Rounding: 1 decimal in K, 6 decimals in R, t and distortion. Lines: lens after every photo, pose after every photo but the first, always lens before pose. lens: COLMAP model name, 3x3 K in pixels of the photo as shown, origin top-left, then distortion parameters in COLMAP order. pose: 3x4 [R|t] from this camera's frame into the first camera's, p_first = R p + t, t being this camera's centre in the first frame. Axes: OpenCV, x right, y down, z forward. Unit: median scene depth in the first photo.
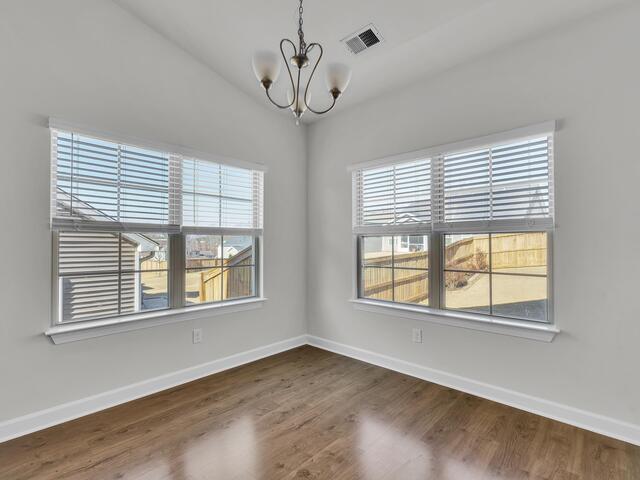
lens RADIAL K [[319.0, 0, 319.7], [0, 319.0, 239.3], [0, 0, 1]] dist [-0.004692, 0.000161]
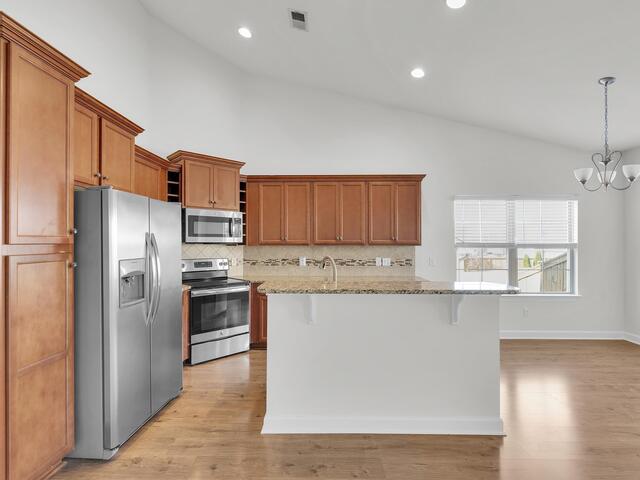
lens RADIAL K [[319.0, 0, 320.1], [0, 319.0, 241.6], [0, 0, 1]] dist [-0.004692, 0.000161]
pose [[0.664812, 0.001439, -0.747009, 0.120845], [0.009009, 0.999910, 0.009943, -0.075119], [0.746956, -0.013340, 0.664739, -0.832291]]
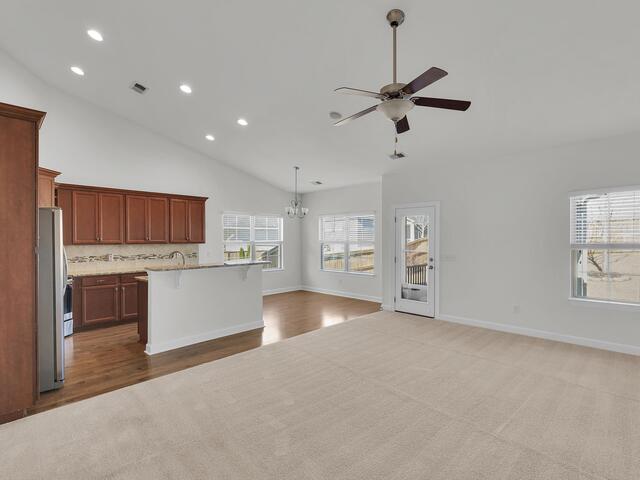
lens RADIAL K [[319.0, 0, 319.6], [0, 319.0, 237.6], [0, 0, 1]] dist [-0.004692, 0.000161]
pose [[0.999831, 0.003127, -0.018137, 0.180063], [-0.002876, 0.999900, 0.013879, -0.113863], [0.018178, -0.013824, 0.999739, -1.759584]]
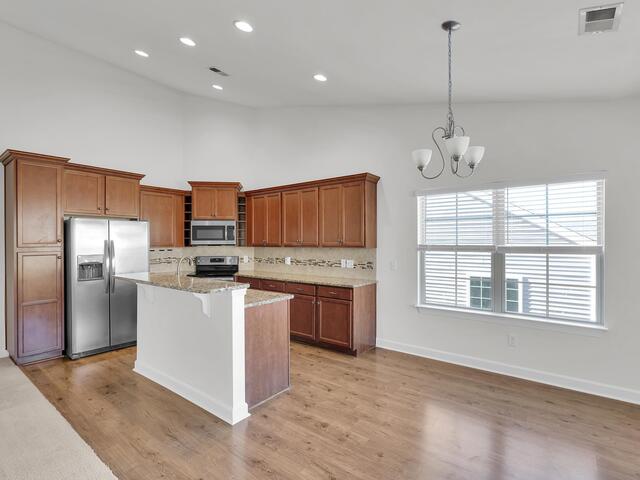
lens RADIAL K [[319.0, 0, 320.5], [0, 319.0, 238.5], [0, 0, 1]] dist [-0.004692, 0.000161]
pose [[0.089793, -0.006928, -0.995936, 0.713198], [0.017949, 0.999825, -0.005336, -0.075705], [0.995799, -0.017397, 0.089901, 0.192829]]
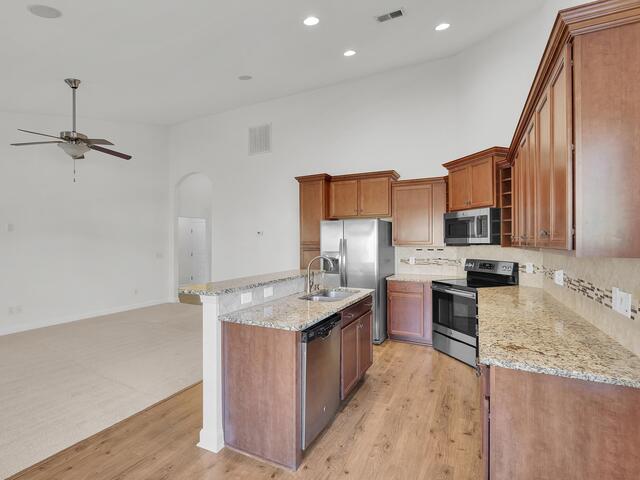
lens RADIAL K [[319.0, 0, 313.0], [0, 319.0, 234.3], [0, 0, 1]] dist [-0.004692, 0.000161]
pose [[-0.960853, 0.006837, -0.276975, -0.206688], [0.017279, 0.999228, -0.035278, -0.063994], [0.276520, -0.038683, -0.960229, 0.852131]]
